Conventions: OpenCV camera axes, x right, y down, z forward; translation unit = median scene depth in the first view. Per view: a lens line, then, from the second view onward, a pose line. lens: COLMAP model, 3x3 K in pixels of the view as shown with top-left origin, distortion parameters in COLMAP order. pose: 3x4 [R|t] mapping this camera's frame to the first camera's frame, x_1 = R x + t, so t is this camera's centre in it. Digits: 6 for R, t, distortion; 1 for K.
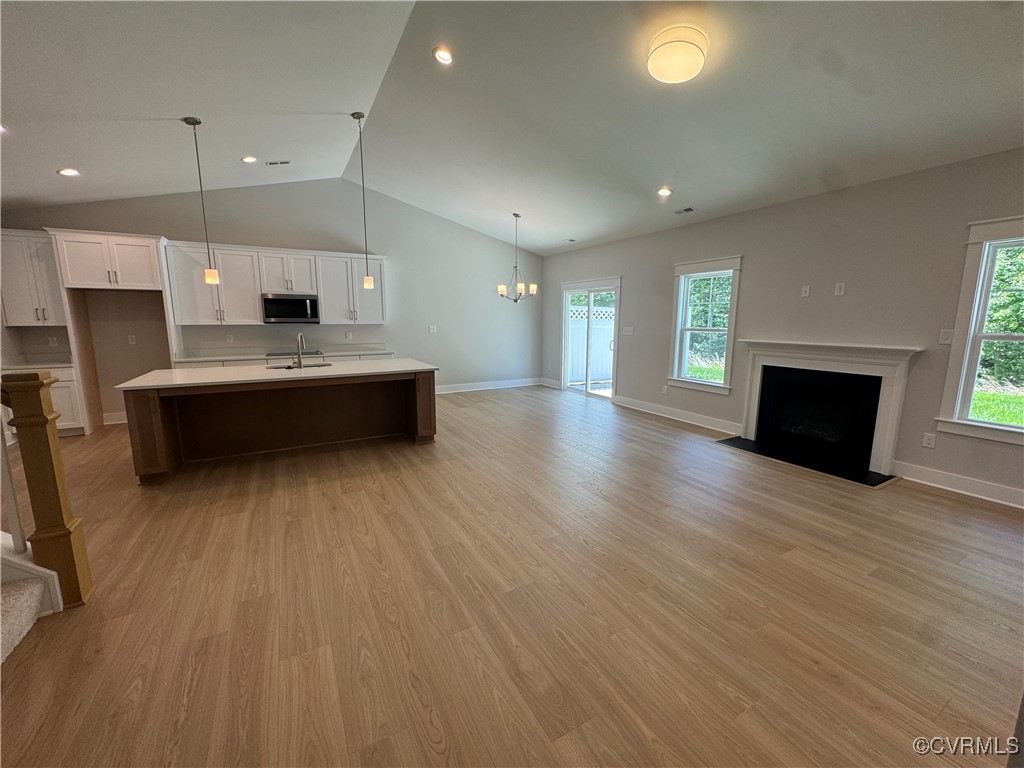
lens RADIAL K [[407.1, 0, 509.5], [0, 407.1, 384.5], [0, 0, 1]] dist [-0.003633, 0.000642]
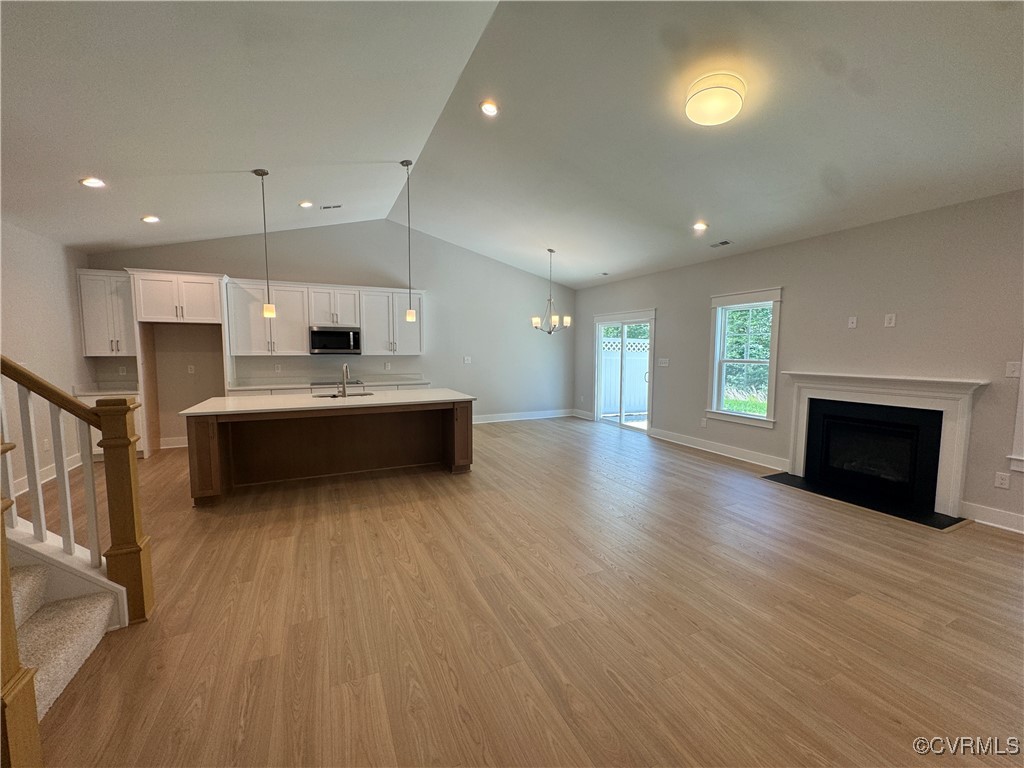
lens RADIAL K [[407.1, 0, 509.9], [0, 407.1, 385.0], [0, 0, 1]] dist [-0.003633, 0.000642]
pose [[0.997798, 0.006569, -0.065998, -0.024959], [-0.011495, 0.997151, -0.074544, 0.001956], [0.065320, 0.075138, 0.995031, -0.010951]]
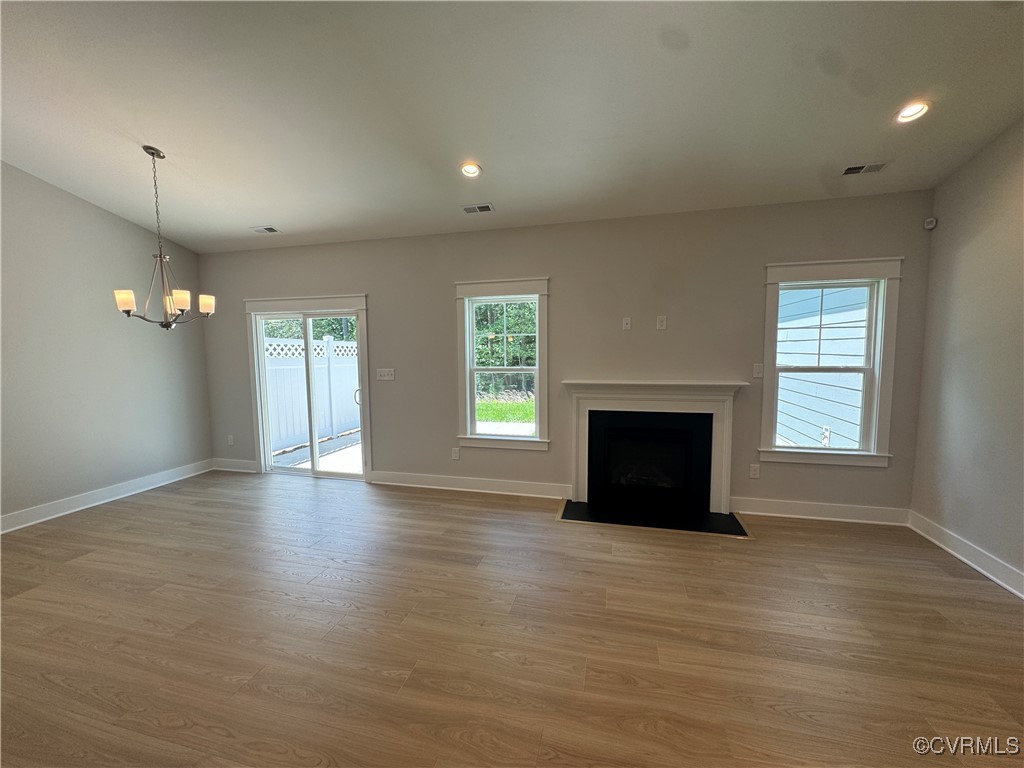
lens RADIAL K [[407.1, 0, 512.1], [0, 407.1, 383.2], [0, 0, 1]] dist [-0.003633, 0.000642]
pose [[0.684318, -0.070576, 0.725761, -0.090407], [0.129062, 0.991314, -0.025292, -0.111444], [-0.717671, 0.110976, 0.687482, 0.587317]]
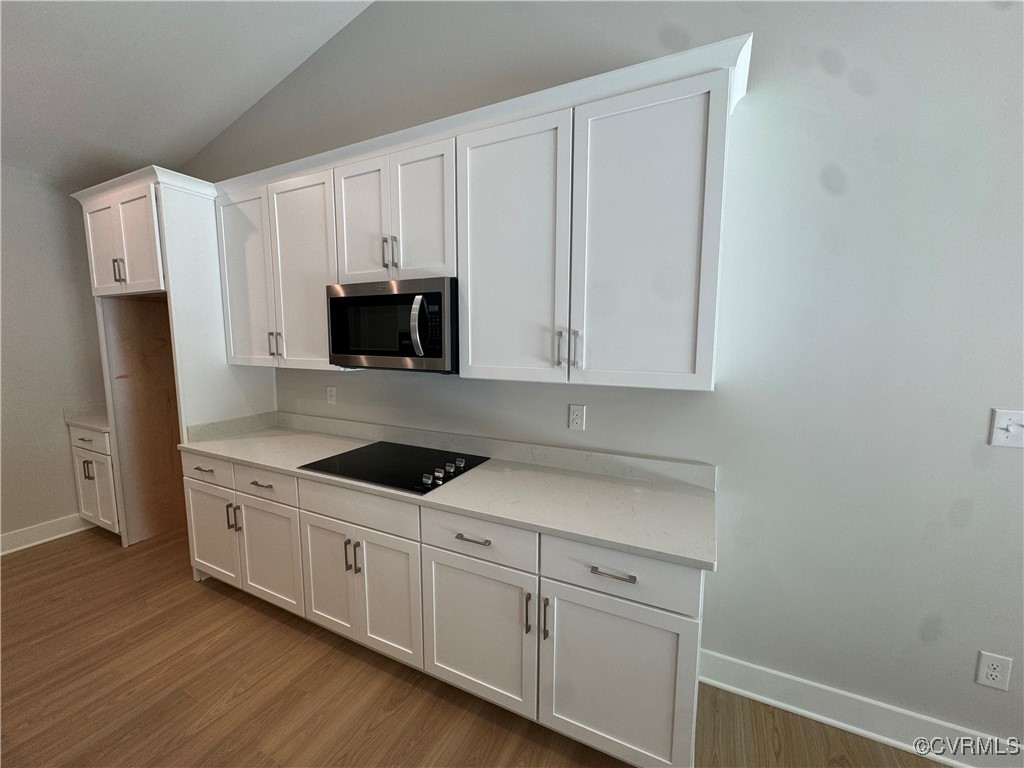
lens RADIAL K [[407.1, 0, 508.1], [0, 407.1, 384.0], [0, 0, 1]] dist [-0.003633, 0.000642]
pose [[0.574348, 0.093731, -0.813228, -0.309959], [-0.132302, 0.990992, 0.020780, -0.228401], [0.807849, 0.095657, 0.581575, 1.273373]]
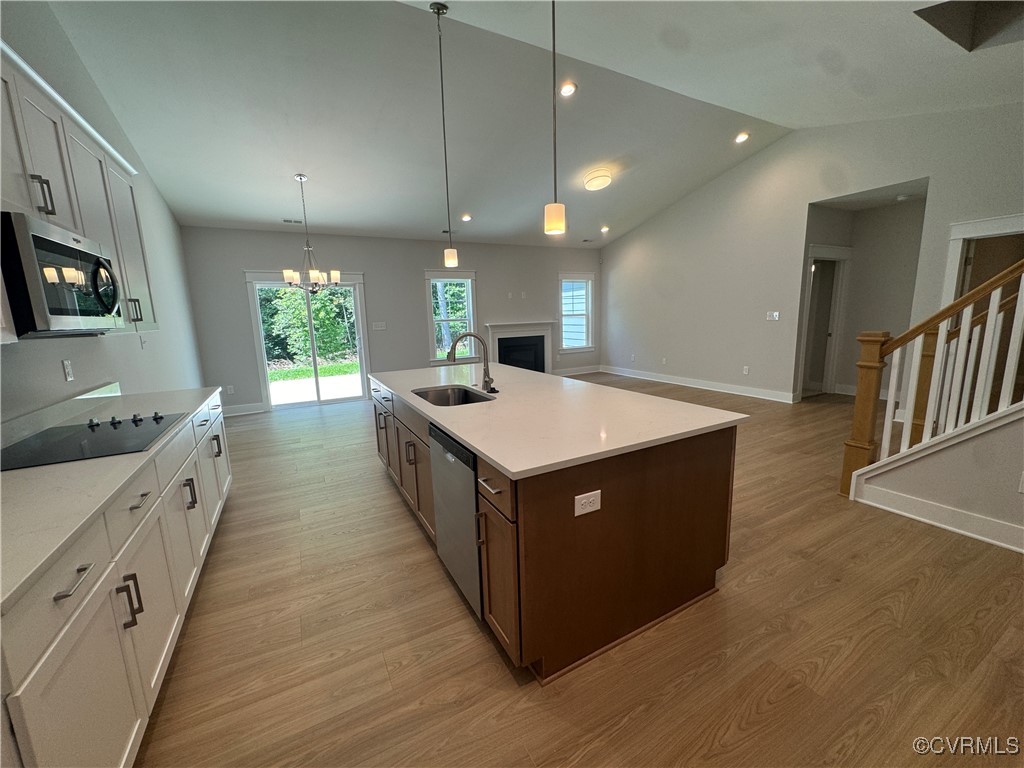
lens RADIAL K [[407.1, 0, 513.8], [0, 407.1, 384.7], [0, 0, 1]] dist [-0.003633, 0.000642]
pose [[0.003439, -0.175266, 0.984515, -1.173642], [0.190927, 0.966525, 0.171396, -0.151862], [-0.981598, 0.187381, 0.036787, 0.994154]]
